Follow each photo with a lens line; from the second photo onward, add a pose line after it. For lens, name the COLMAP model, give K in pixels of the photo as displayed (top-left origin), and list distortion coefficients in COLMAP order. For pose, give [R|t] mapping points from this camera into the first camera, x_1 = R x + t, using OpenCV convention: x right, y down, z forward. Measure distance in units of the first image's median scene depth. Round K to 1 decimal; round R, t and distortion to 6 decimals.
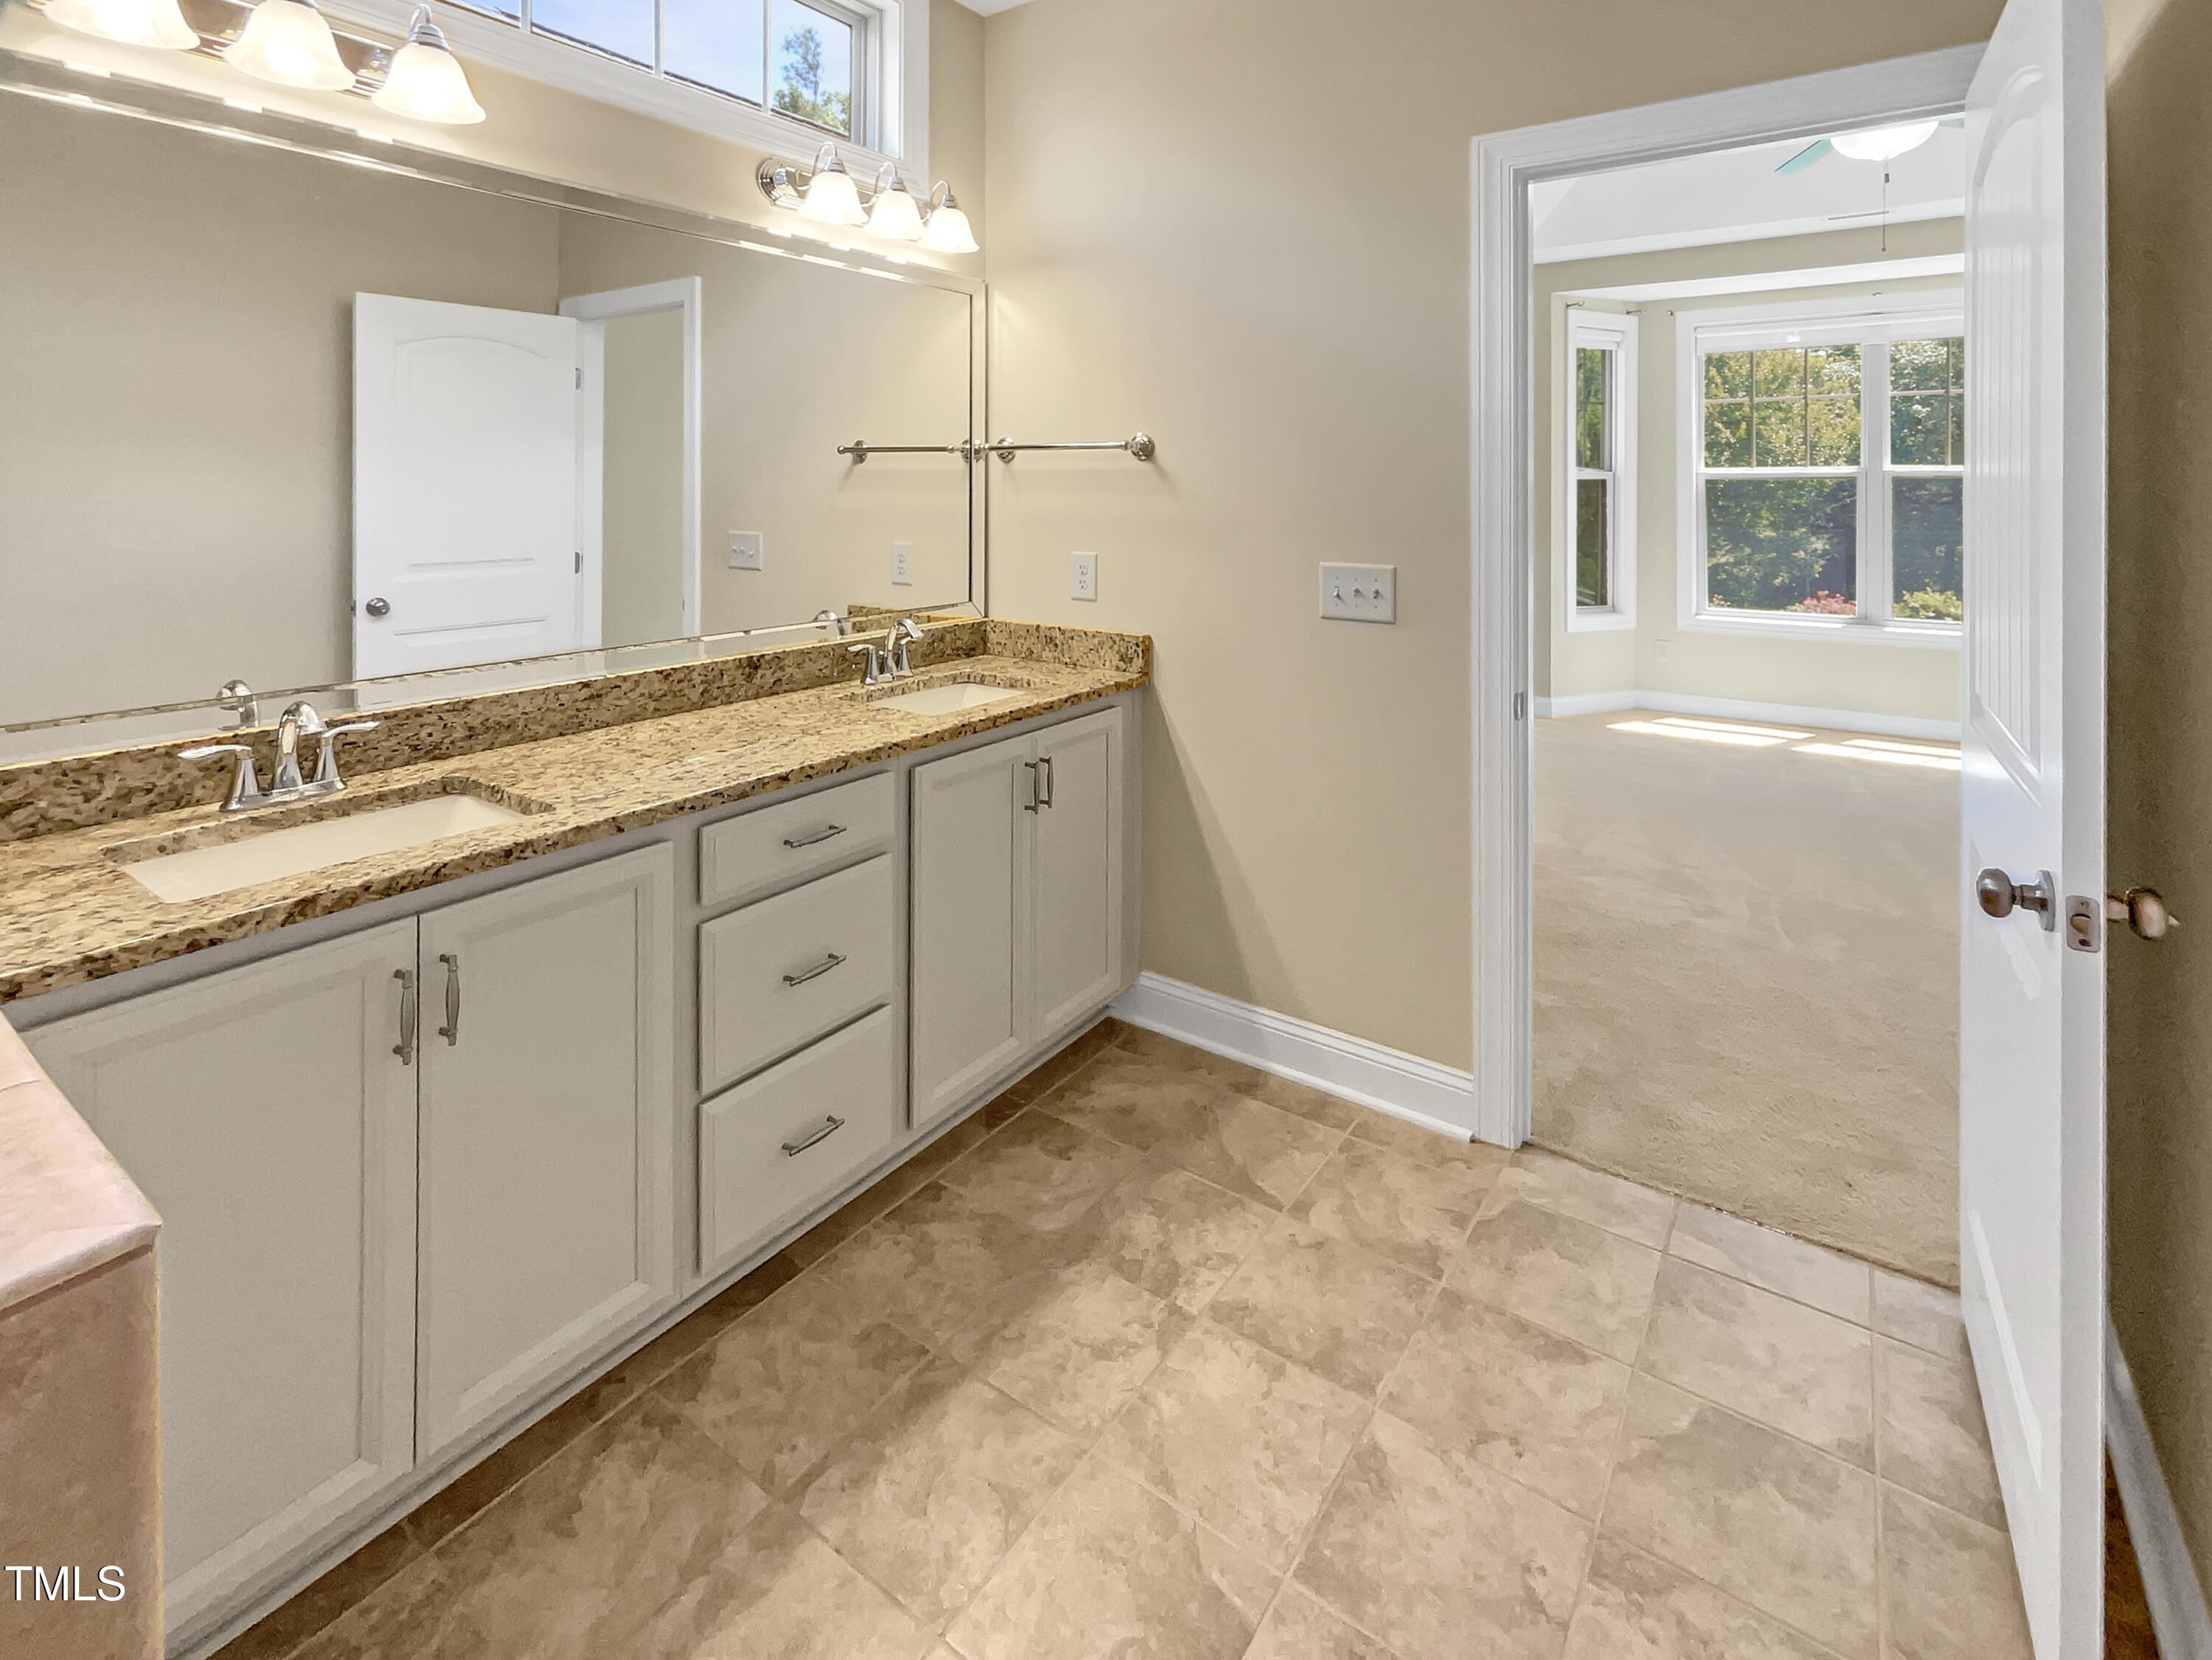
lens RADIAL K [[1053.1, 0, 997.4], [0, 1053.1, 824.2], [0, 0, 1]] dist [-0.004998, -0.000744]
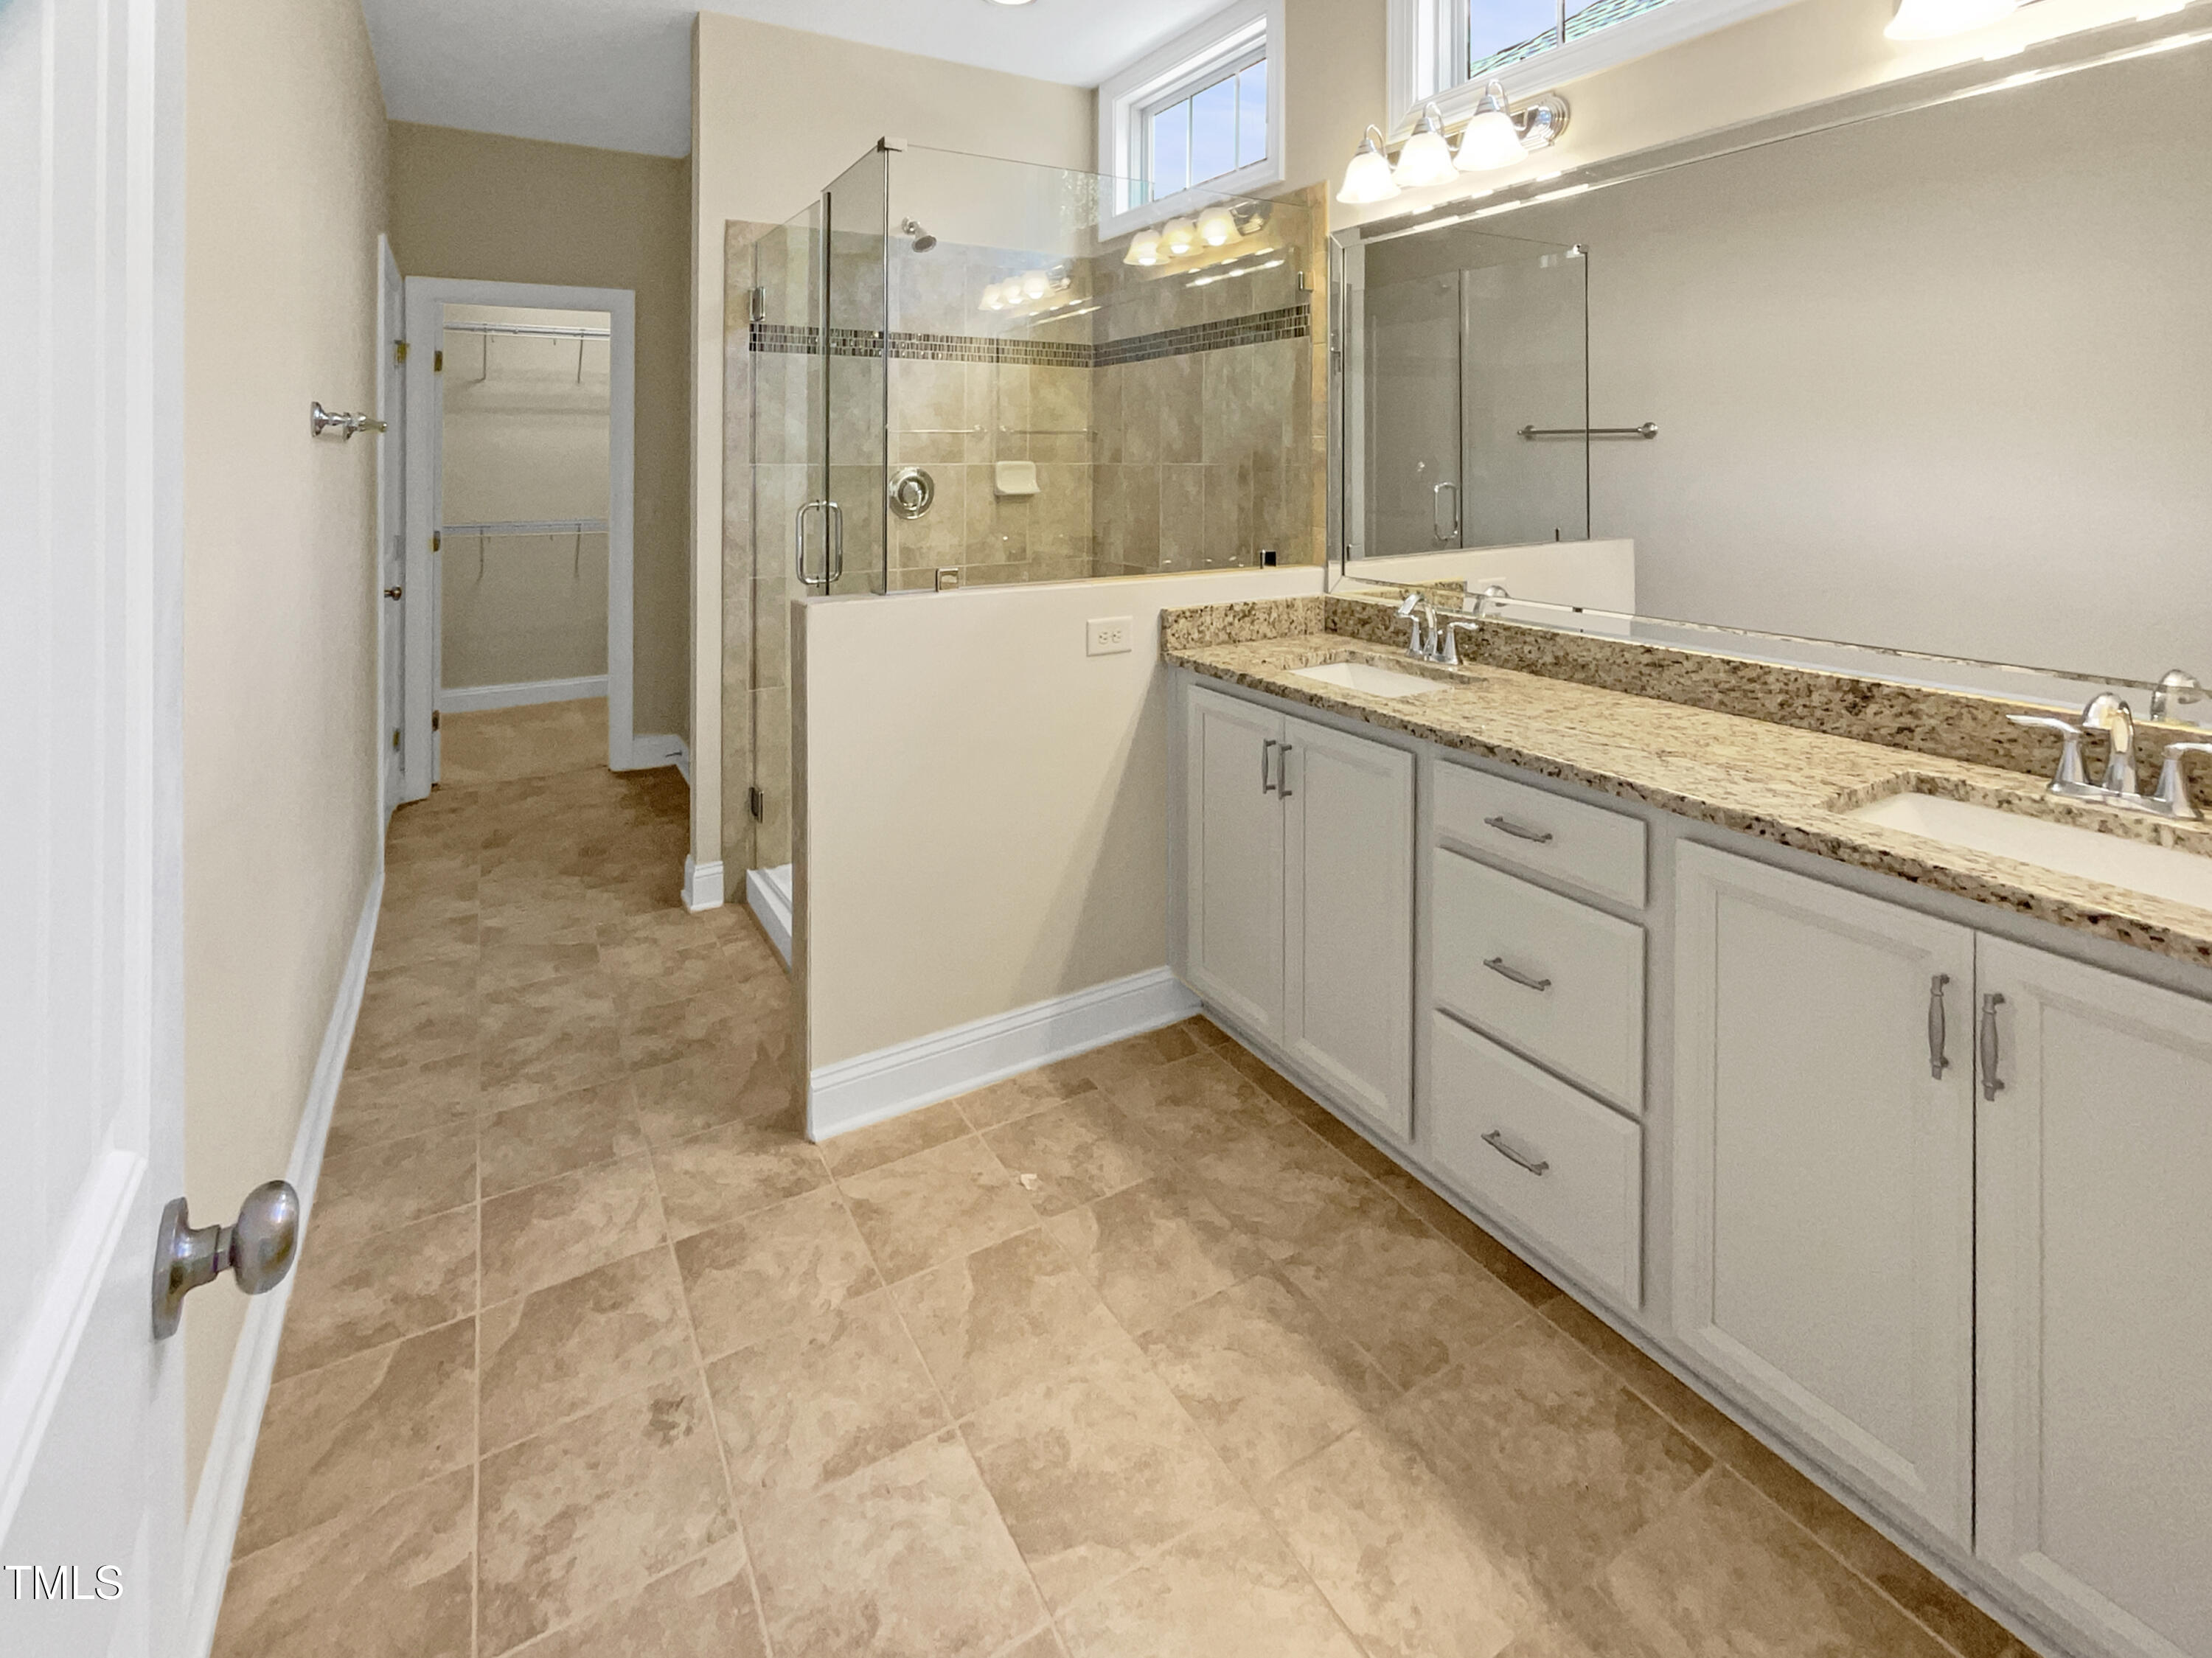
lens RADIAL K [[967.9, 0, 1106.0], [0, 967.9, 829.0], [0, 0, 1]] dist [0.001008, -0.000280]
pose [[-0.356486, 0.333456, -0.872769, 0.636805], [-0.283916, 0.851303, 0.441221, -0.237689], [0.890118, 0.405082, -0.208804, 0.761798]]
